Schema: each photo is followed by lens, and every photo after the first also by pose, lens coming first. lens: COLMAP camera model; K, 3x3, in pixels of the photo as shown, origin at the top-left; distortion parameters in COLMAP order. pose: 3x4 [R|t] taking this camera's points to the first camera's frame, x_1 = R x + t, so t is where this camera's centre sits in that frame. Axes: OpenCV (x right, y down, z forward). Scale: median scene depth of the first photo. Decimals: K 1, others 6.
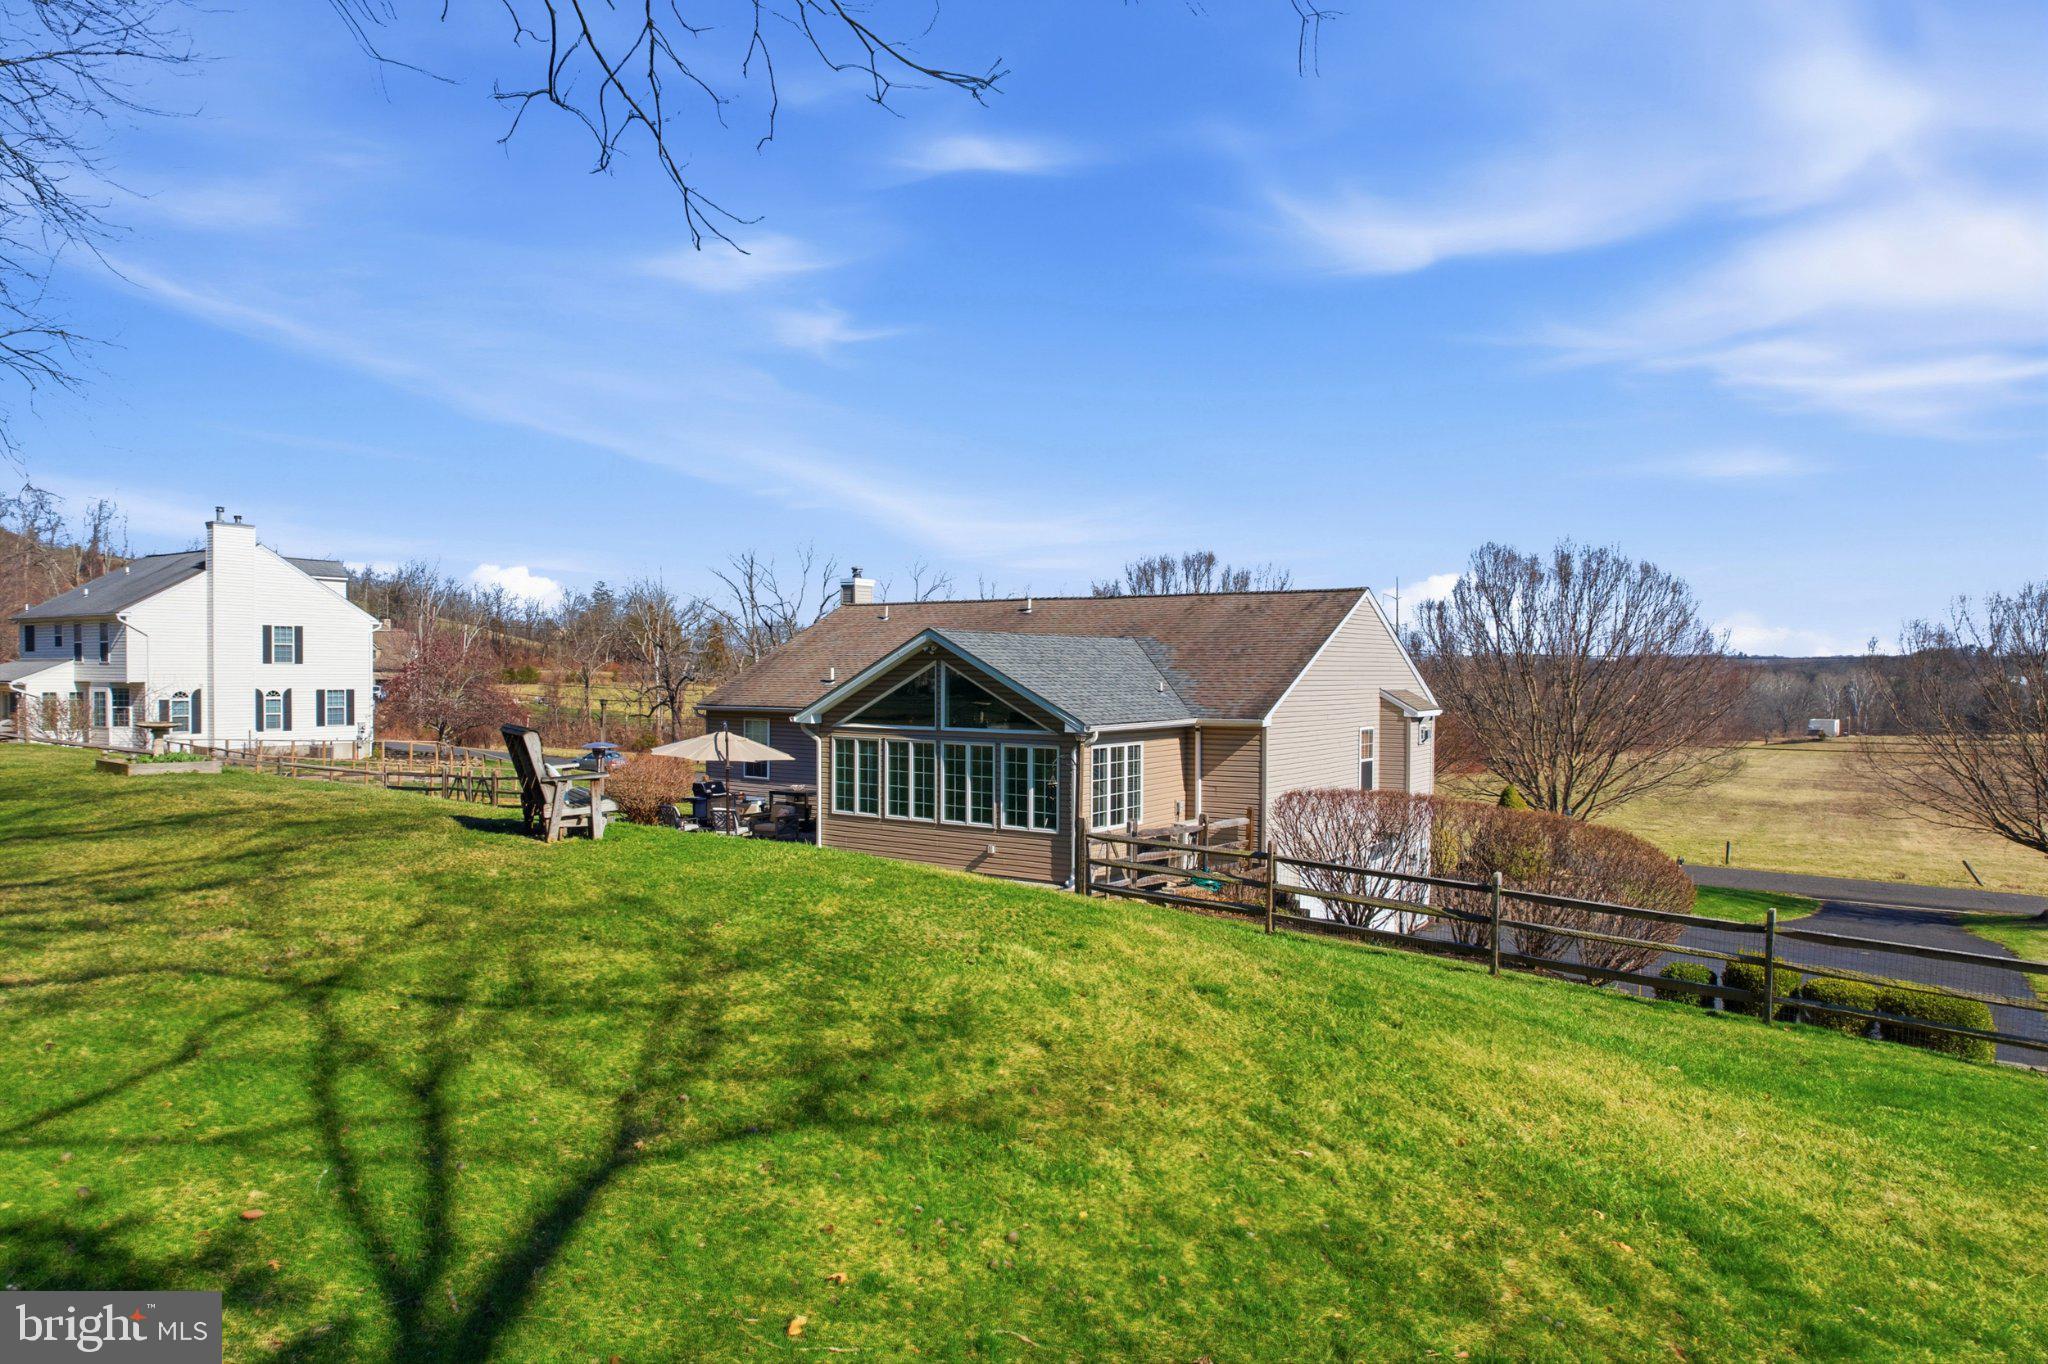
lens RADIAL K [[1312.0, 0, 1025.2], [0, 1312.0, 704.5], [0, 0, 1]] dist [-0.075605, 0.066142]
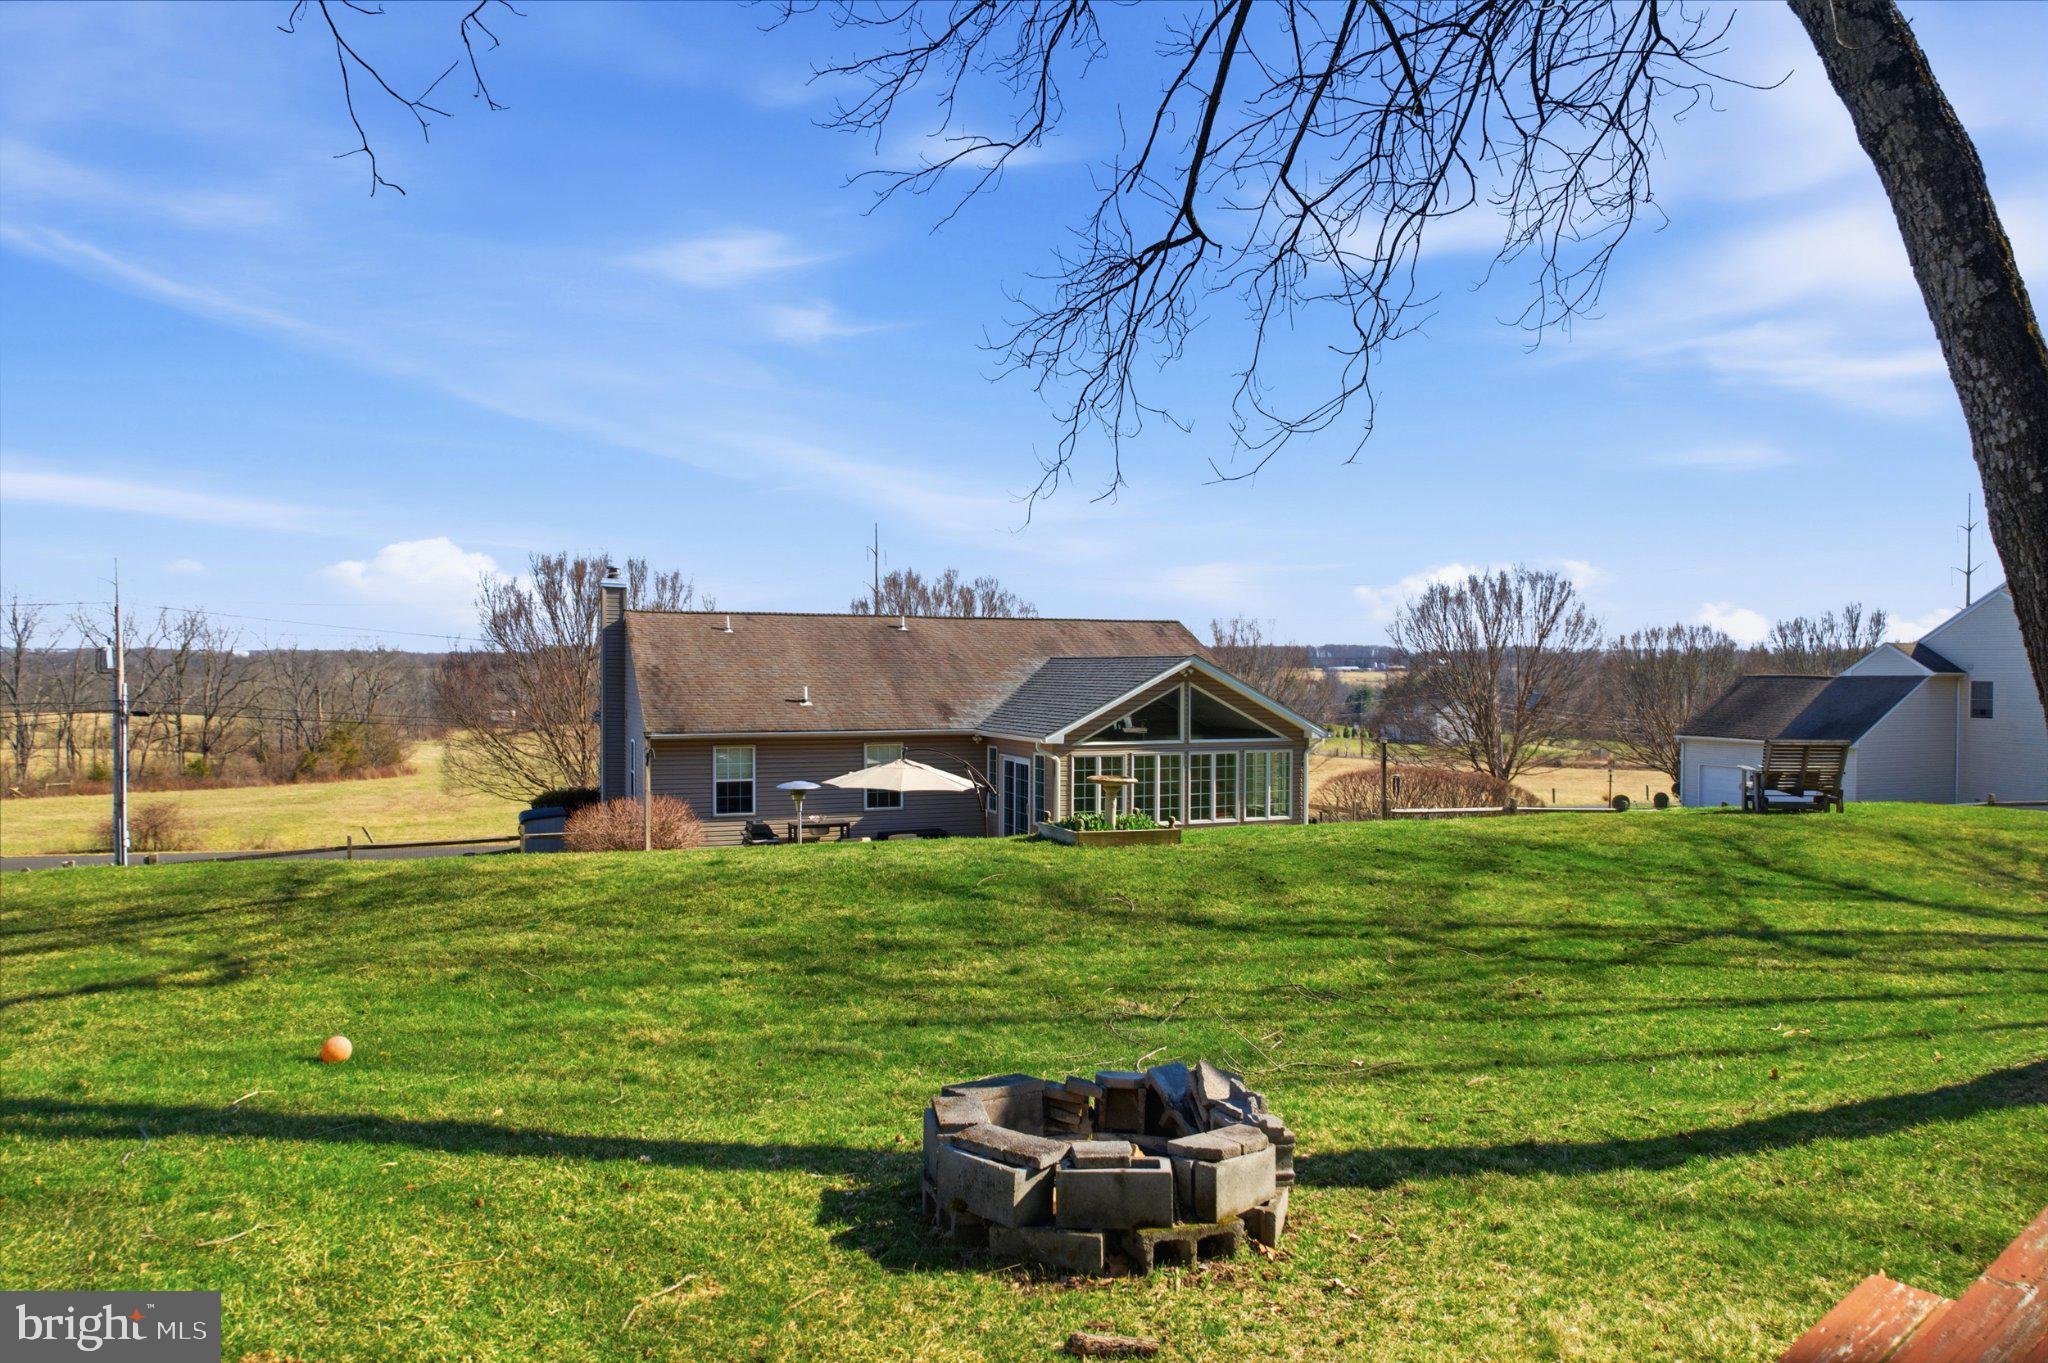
lens RADIAL K [[1312.0, 0, 1025.2], [0, 1312.0, 704.0], [0, 0, 1]] dist [-0.075605, 0.066142]
pose [[0.555548, -0.025975, 0.831078, -1.045435], [0.021716, 0.999624, 0.016727, -0.034981], [-0.831201, 0.008755, 0.555904, 0.456876]]
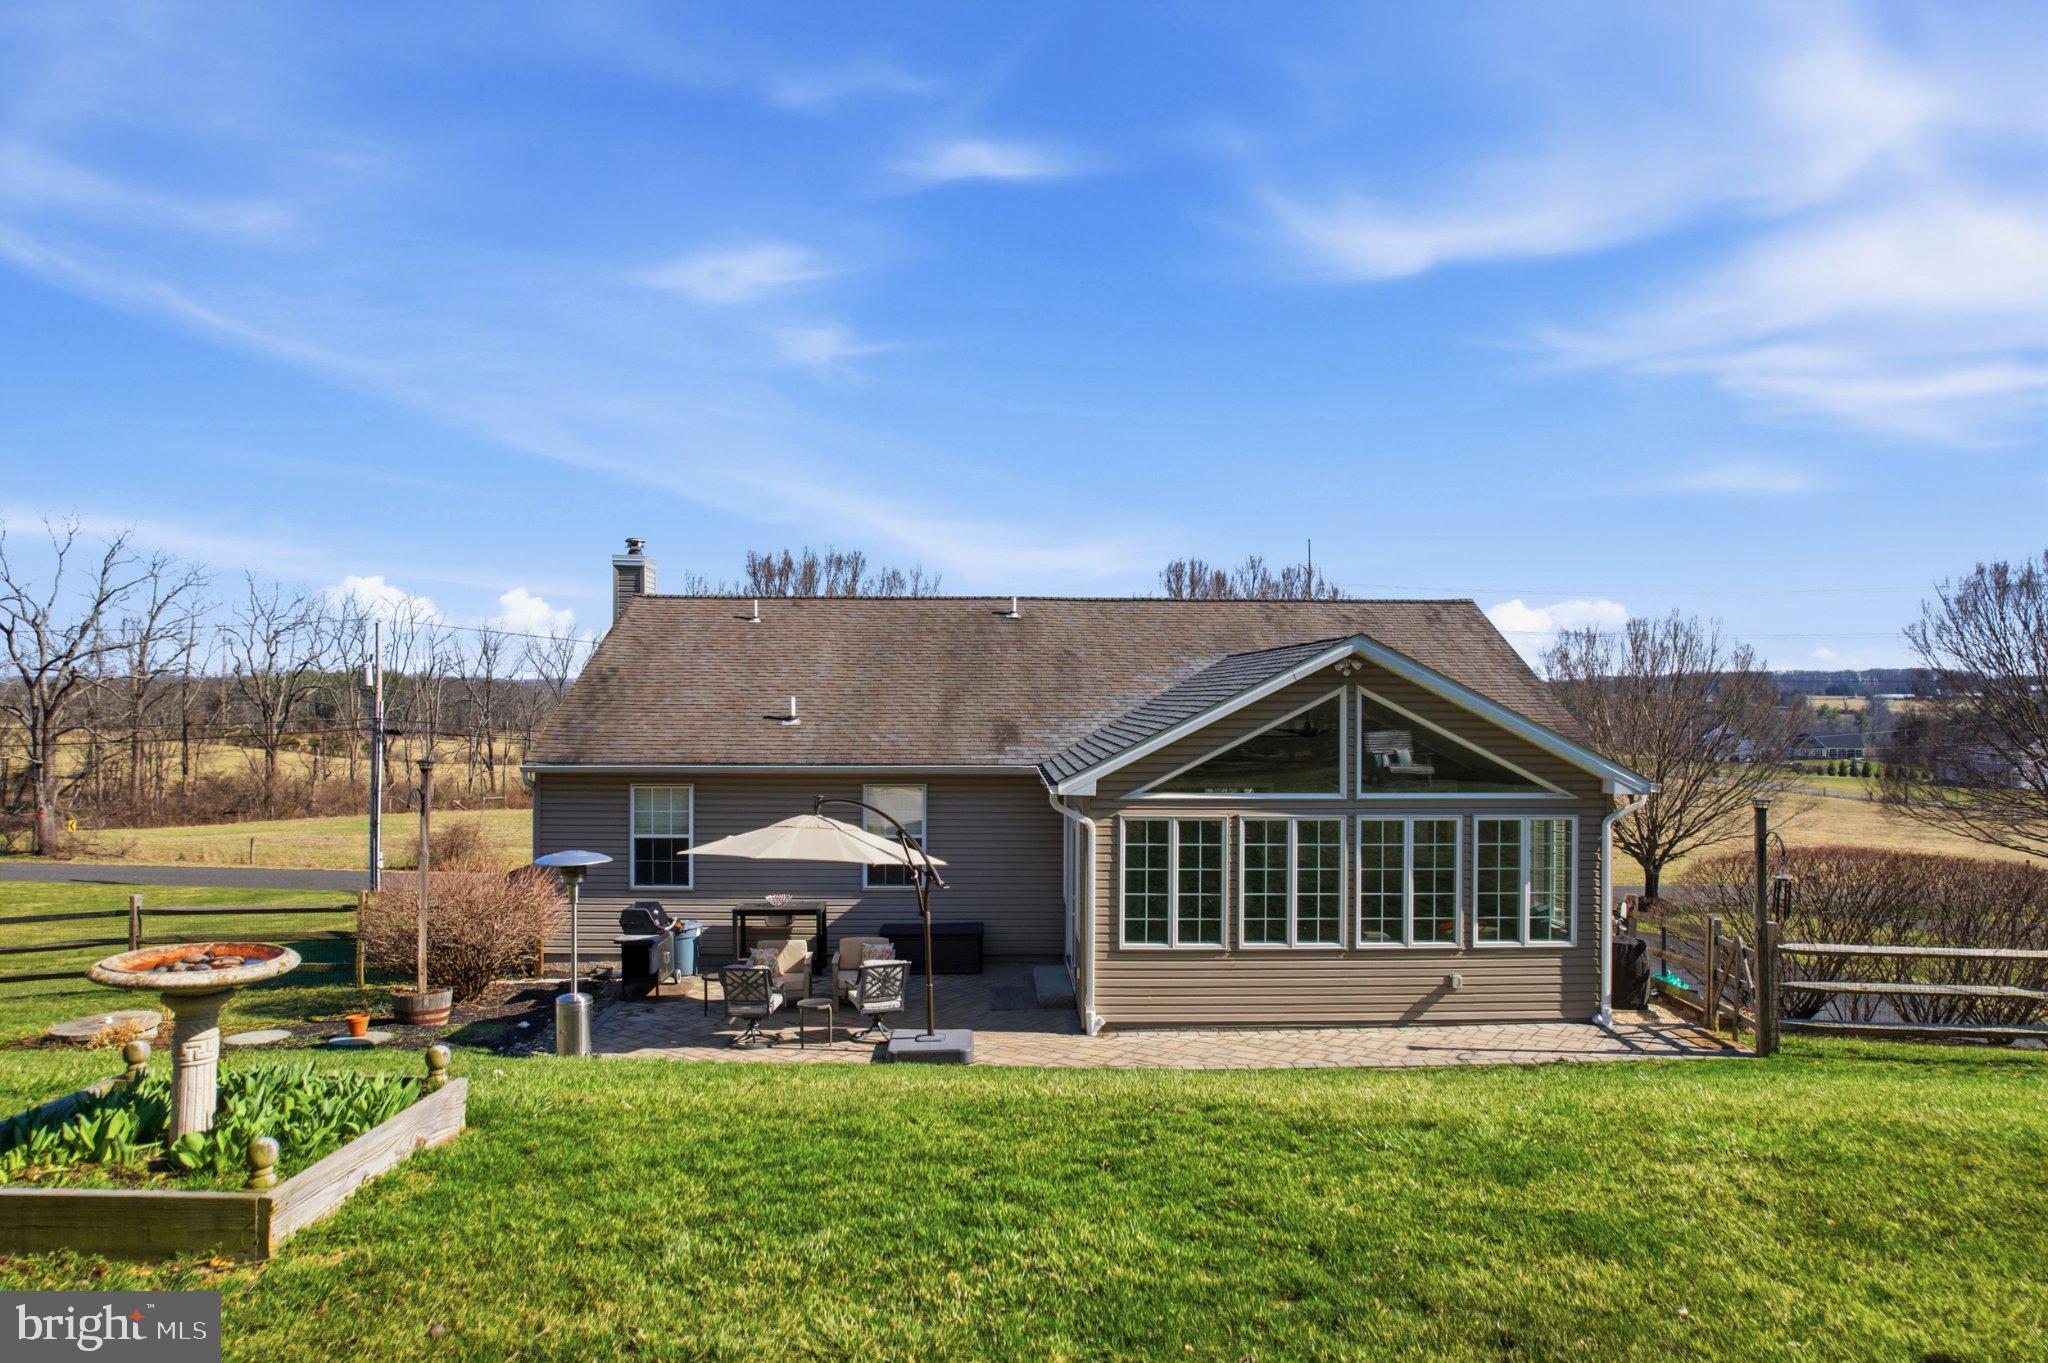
lens RADIAL K [[1312.0, 0, 1025.2], [0, 1312.0, 704.0], [0, 0, 1]] dist [-0.075605, 0.066142]
pose [[0.812148, -0.006505, 0.583416, -0.524966], [0.016951, 0.999779, -0.012450, -0.019102], [-0.583206, 0.020001, 0.812078, 0.560706]]
